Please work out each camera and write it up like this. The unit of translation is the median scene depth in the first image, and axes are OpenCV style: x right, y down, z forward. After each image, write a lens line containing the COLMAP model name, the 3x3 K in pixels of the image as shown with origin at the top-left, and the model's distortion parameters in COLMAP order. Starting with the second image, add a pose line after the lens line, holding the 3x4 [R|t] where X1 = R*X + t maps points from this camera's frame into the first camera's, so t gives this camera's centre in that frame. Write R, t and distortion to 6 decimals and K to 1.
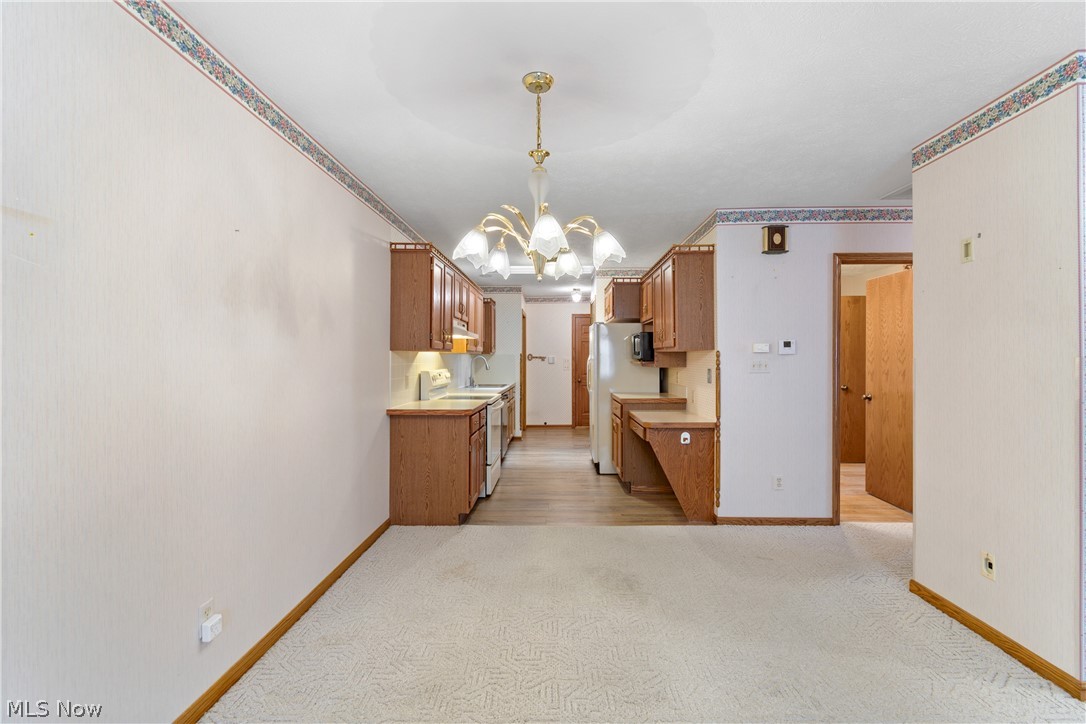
lens RADIAL K [[479.9, 0, 543.0], [0, 479.9, 362.0], [0, 0, 1]] dist [-0.079859, -0.000104]
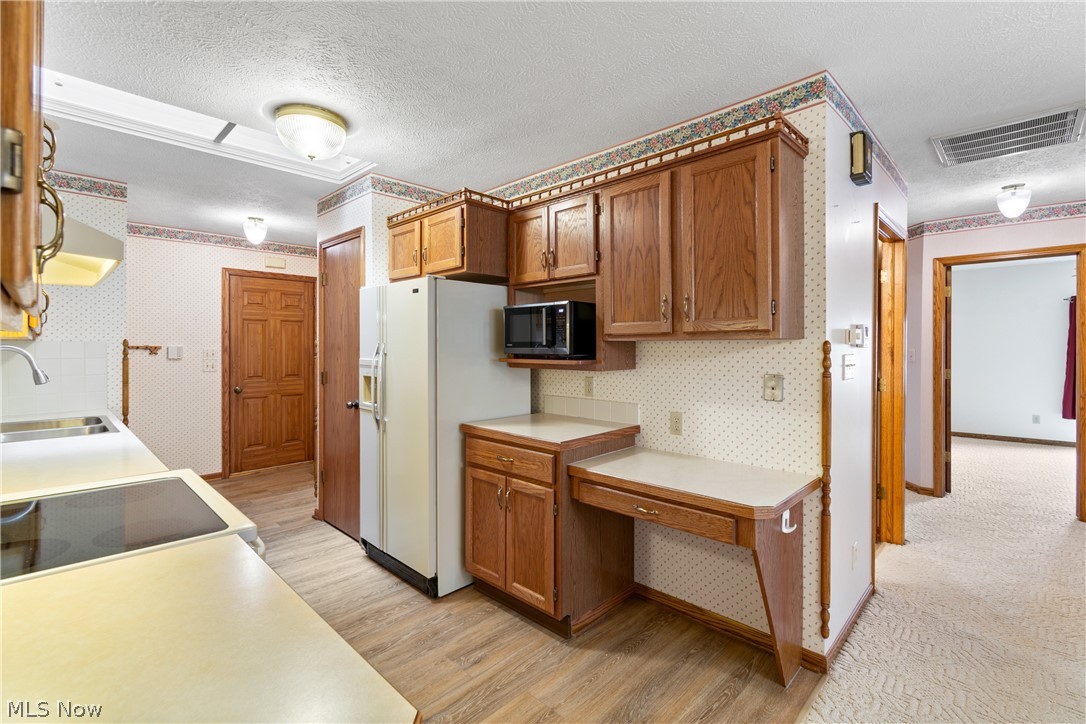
lens RADIAL K [[483.6, 0, 555.5], [0, 483.6, 354.0], [0, 0, 1]] dist [0.011668, -0.010790]
pose [[0.670191, -0.009206, 0.742131, -0.186105], [0.003564, 0.999951, 0.009185, -0.012497], [-0.742180, -0.003510, 0.670192, 0.702987]]
